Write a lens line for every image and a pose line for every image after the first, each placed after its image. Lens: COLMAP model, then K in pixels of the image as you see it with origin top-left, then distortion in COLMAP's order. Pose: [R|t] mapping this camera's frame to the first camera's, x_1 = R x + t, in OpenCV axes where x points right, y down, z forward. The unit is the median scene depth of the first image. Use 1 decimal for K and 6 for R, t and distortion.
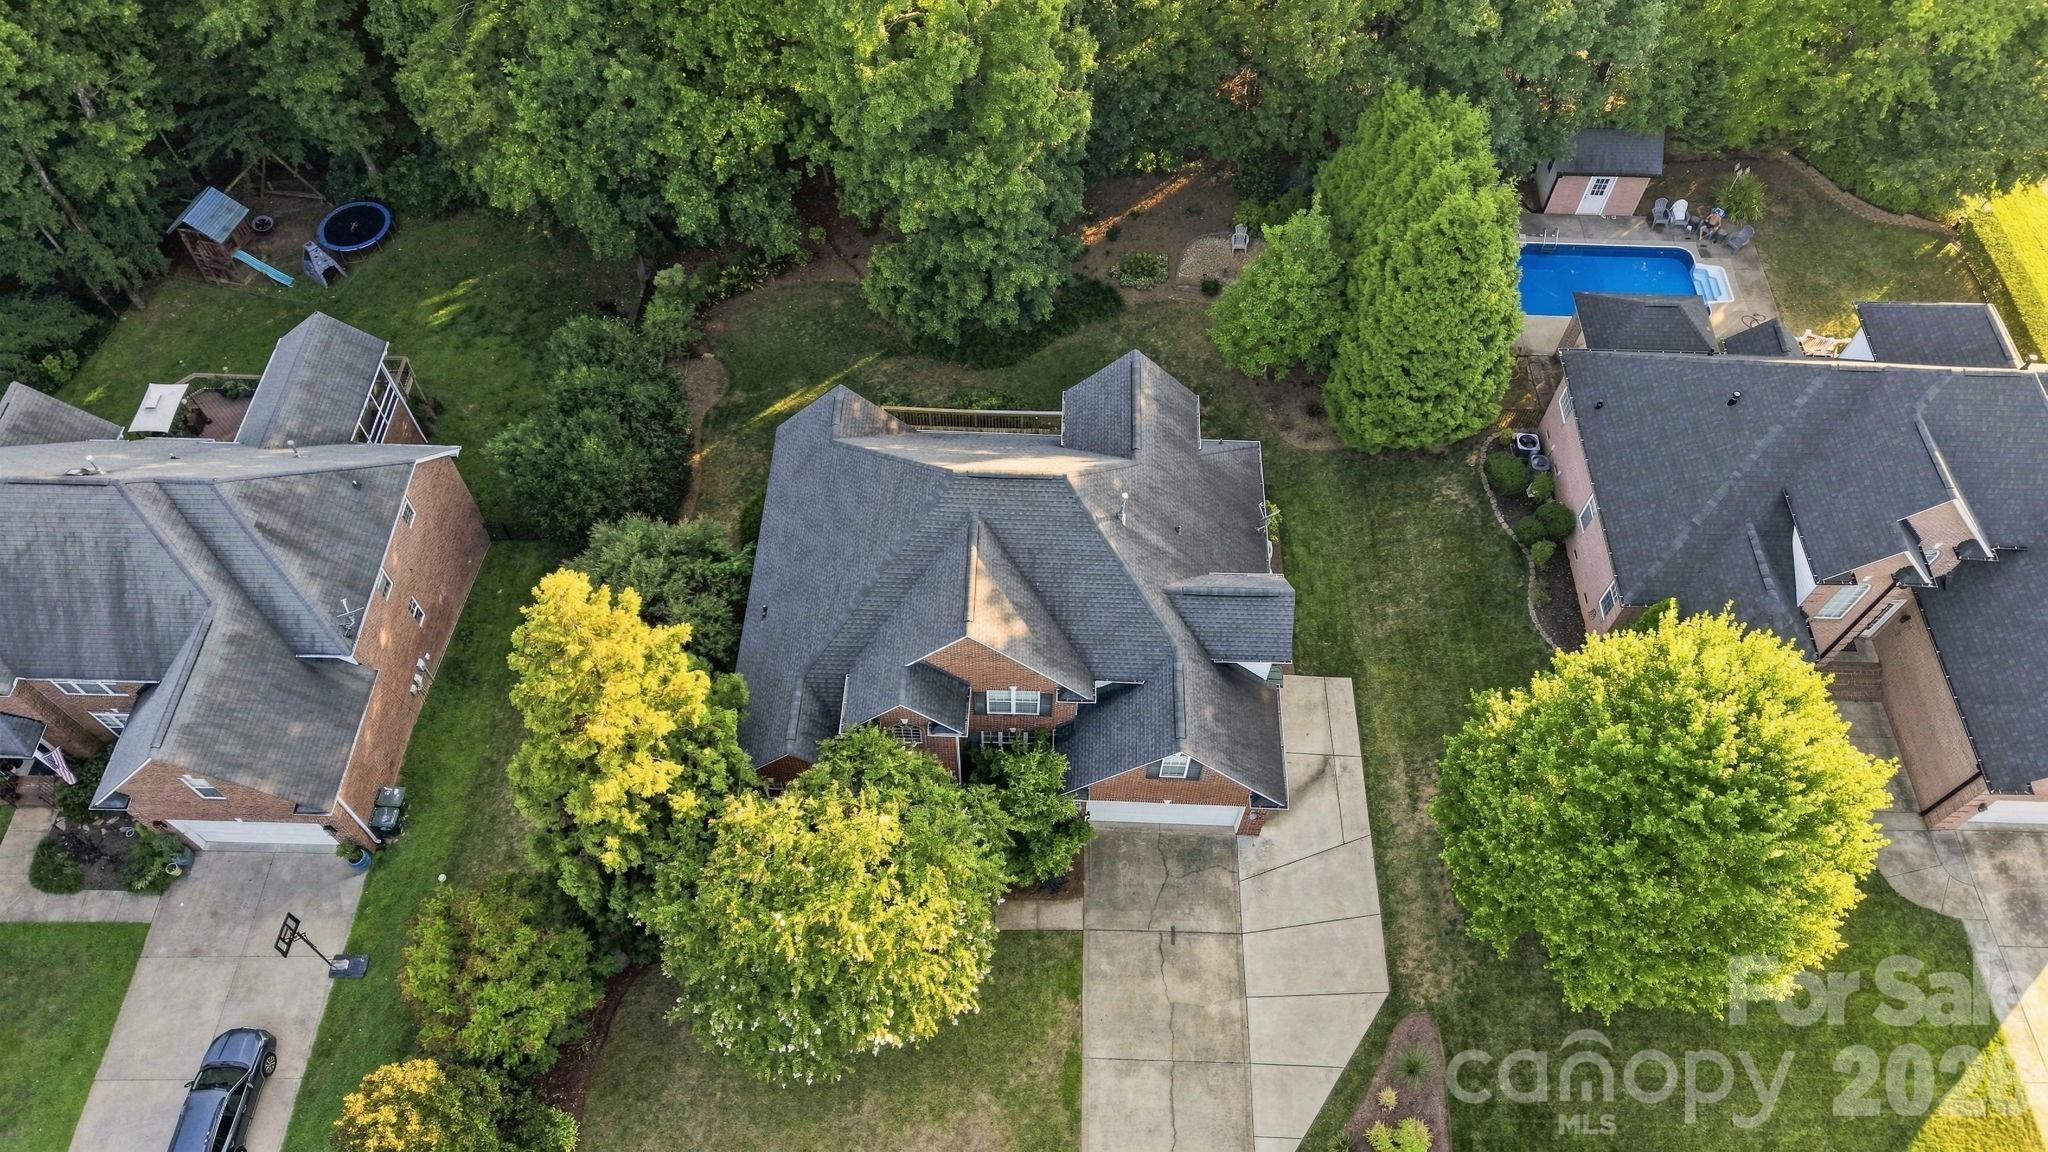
lens RADIAL K [[1369.7, 0, 1024.0], [0, 1369.7, 576.0], [0, 0, 1]] dist [-0.000915, -0.002194]
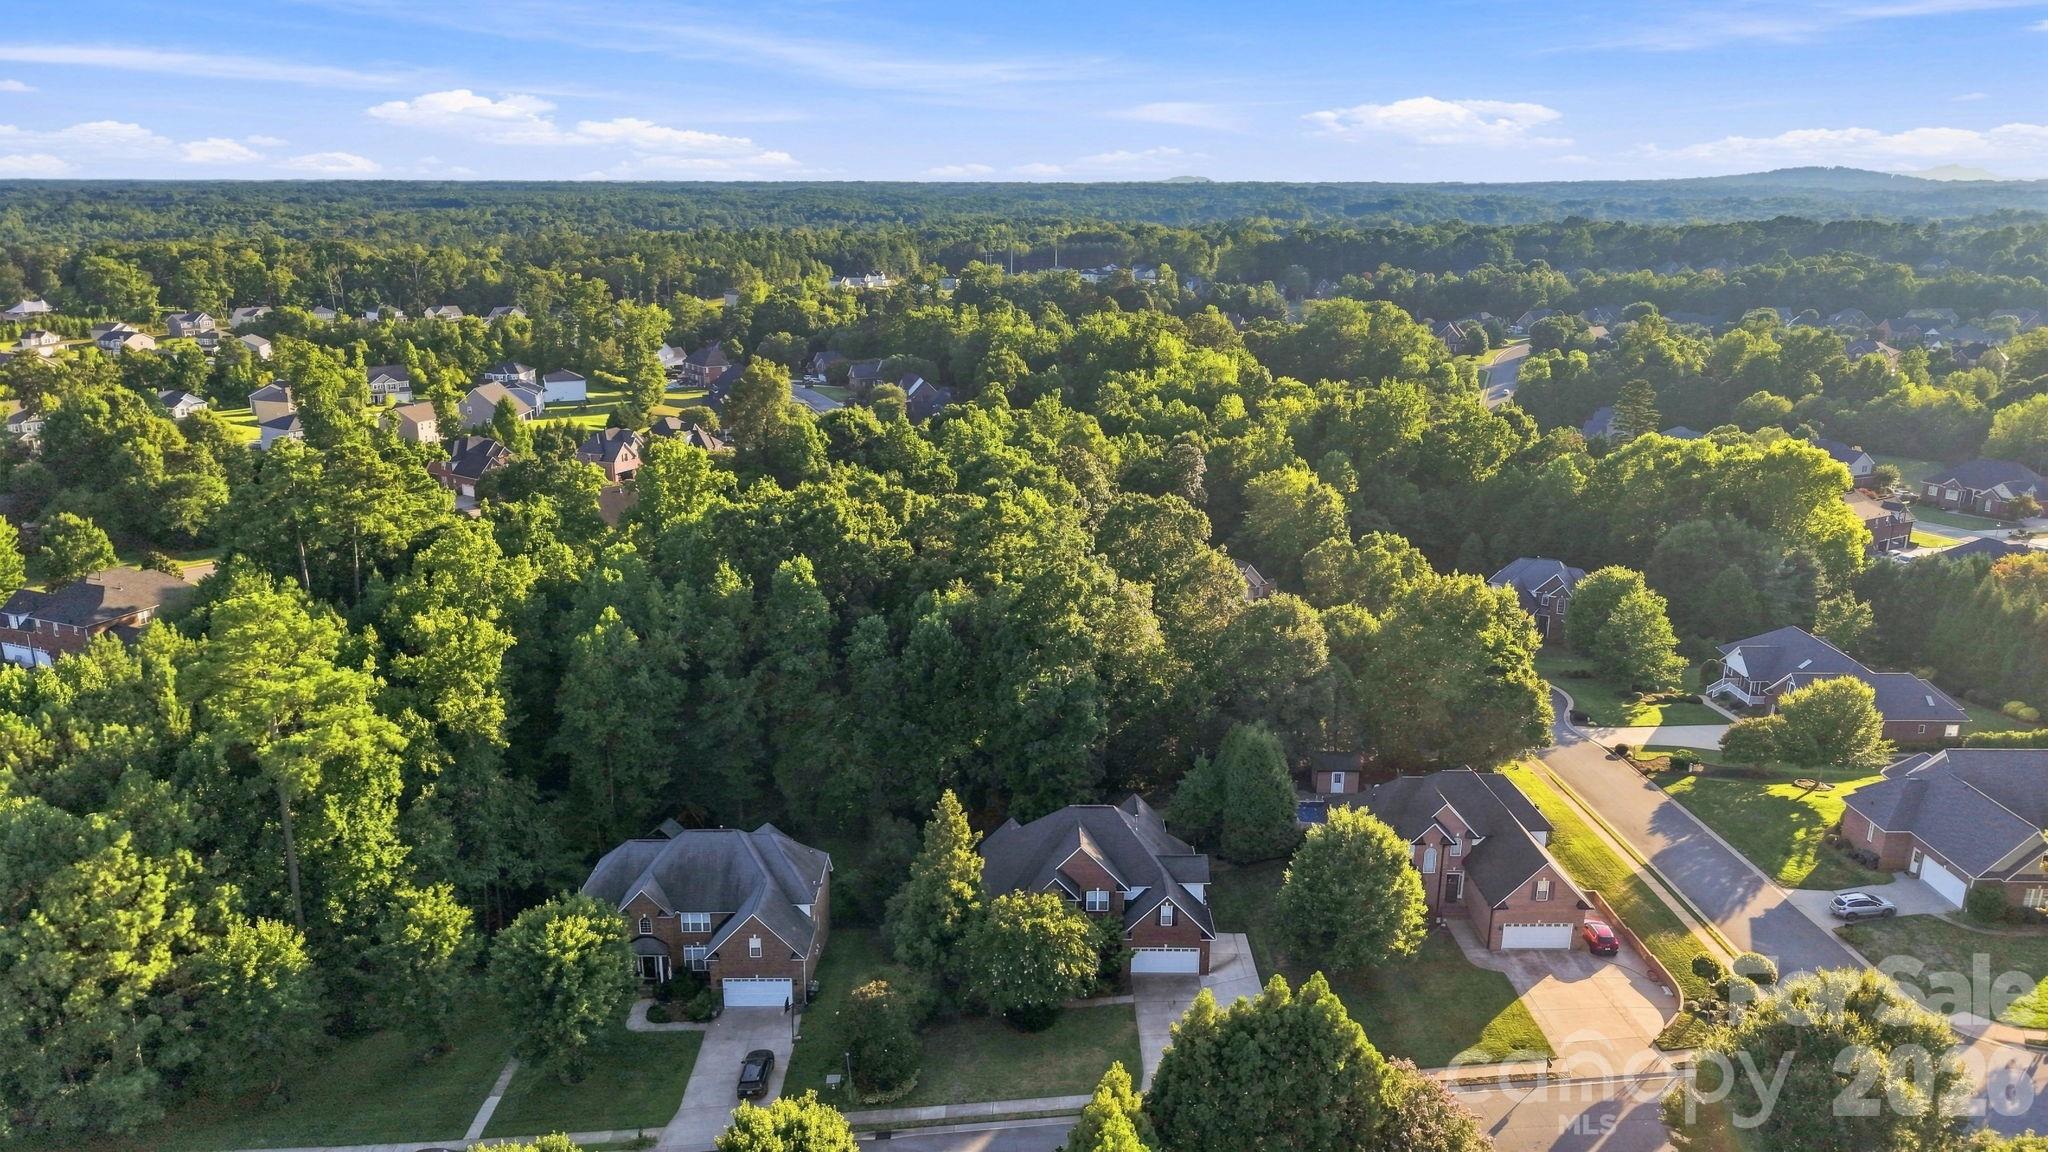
lens RADIAL K [[1369.7, 0, 1024.0], [0, 1369.7, 576.0], [0, 0, 1]] dist [-0.000915, -0.002194]
pose [[0.999521, -0.013891, 0.027656, -0.182596], [0.028357, 0.769033, -0.638580, 1.093907], [-0.012398, 0.639058, 0.769059, -1.130799]]
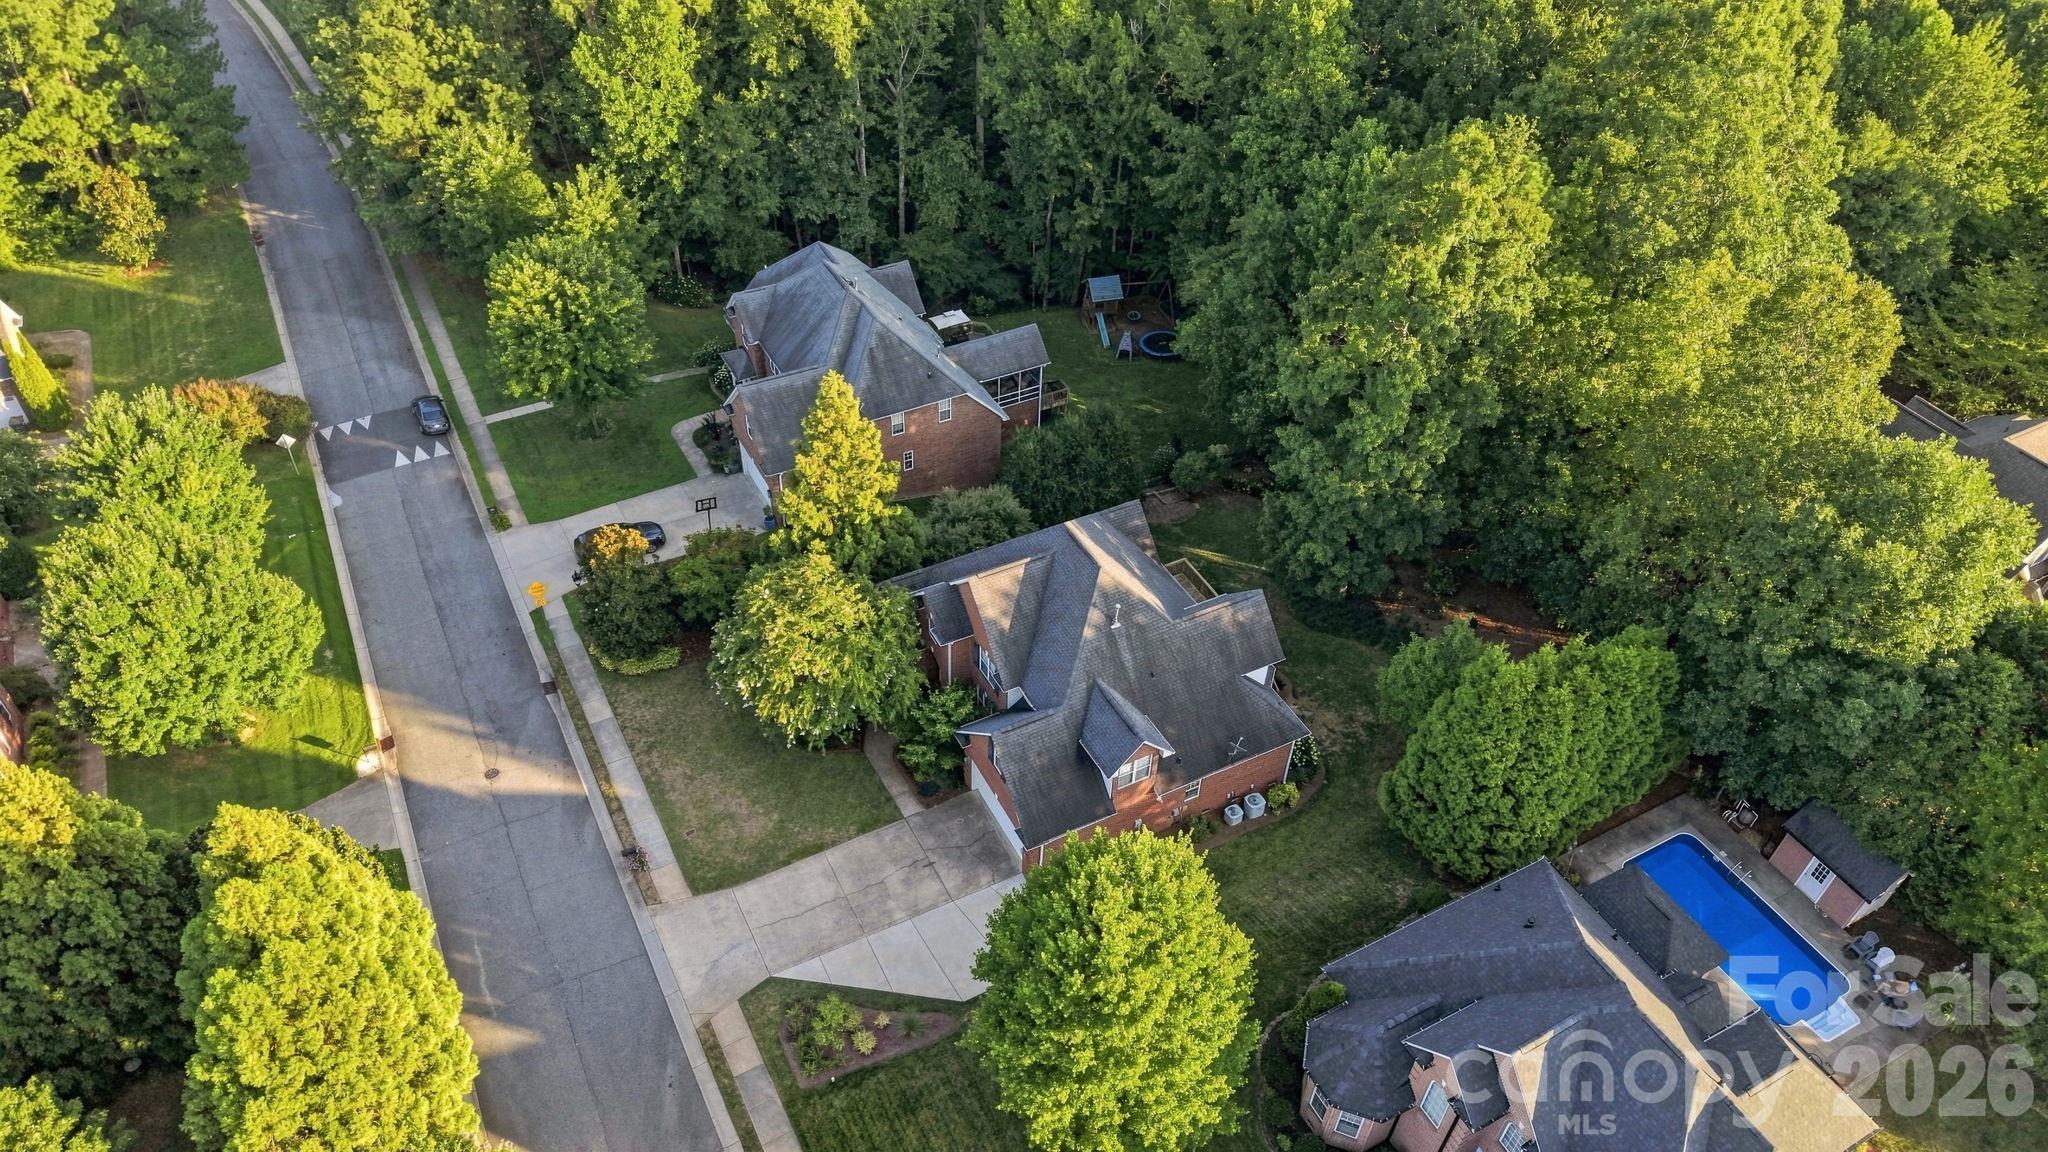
lens RADIAL K [[1369.7, 0, 1024.0], [0, 1369.7, 576.0], [0, 0, 1]] dist [-0.000915, -0.002194]
pose [[0.490098, 0.583919, -0.647180, 0.840093], [-0.739281, 0.671804, 0.046293, -0.065831], [0.461810, 0.455760, 0.760930, -0.136270]]
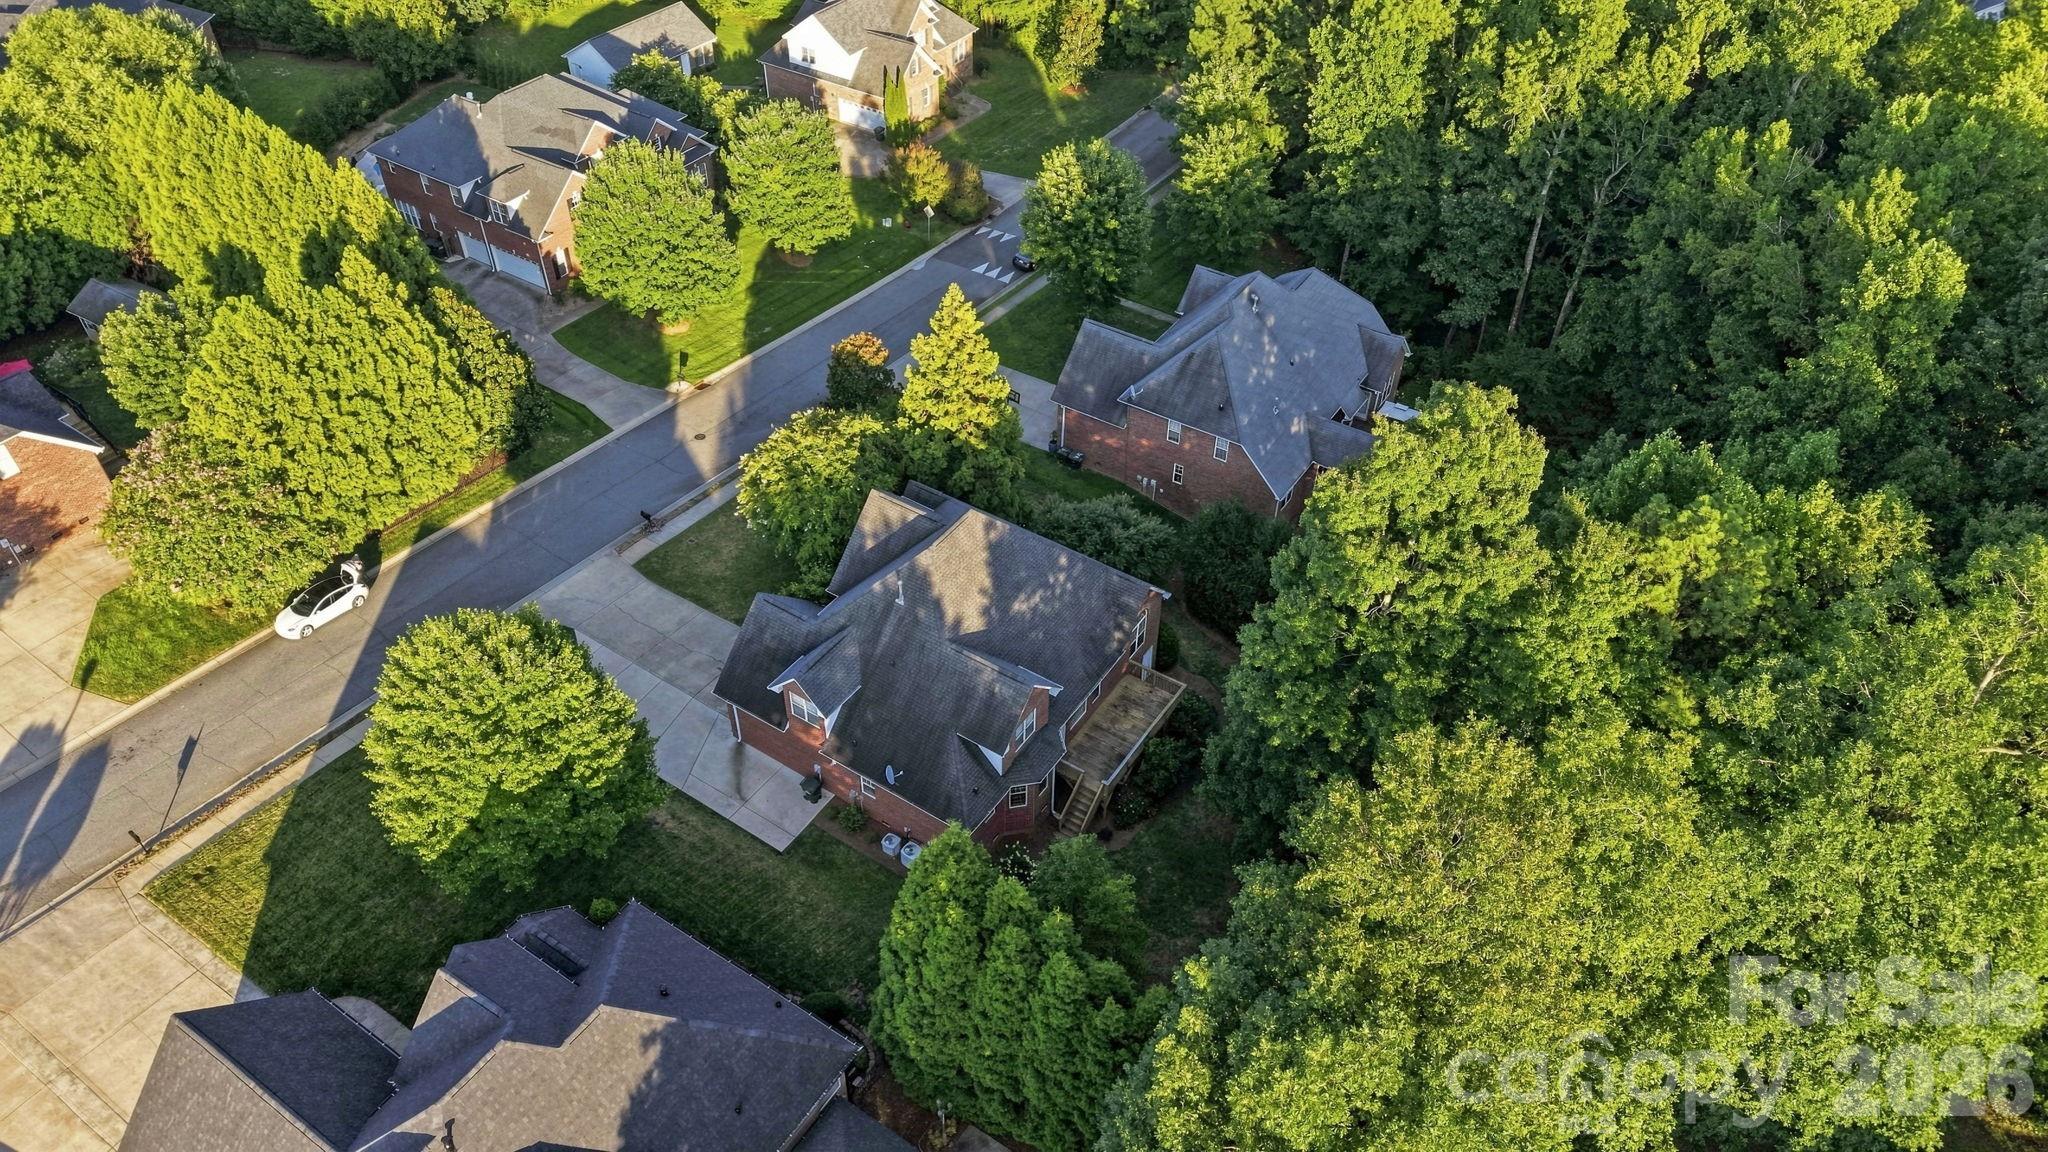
lens RADIAL K [[1369.7, 0, 1024.0], [0, 1369.7, 576.0], [0, 0, 1]] dist [-0.000915, -0.002194]
pose [[-0.535064, 0.552283, -0.639289, 0.833262], [-0.714787, 0.107408, 0.691044, -1.062263], [0.450317, 0.826709, 0.337294, 0.522167]]
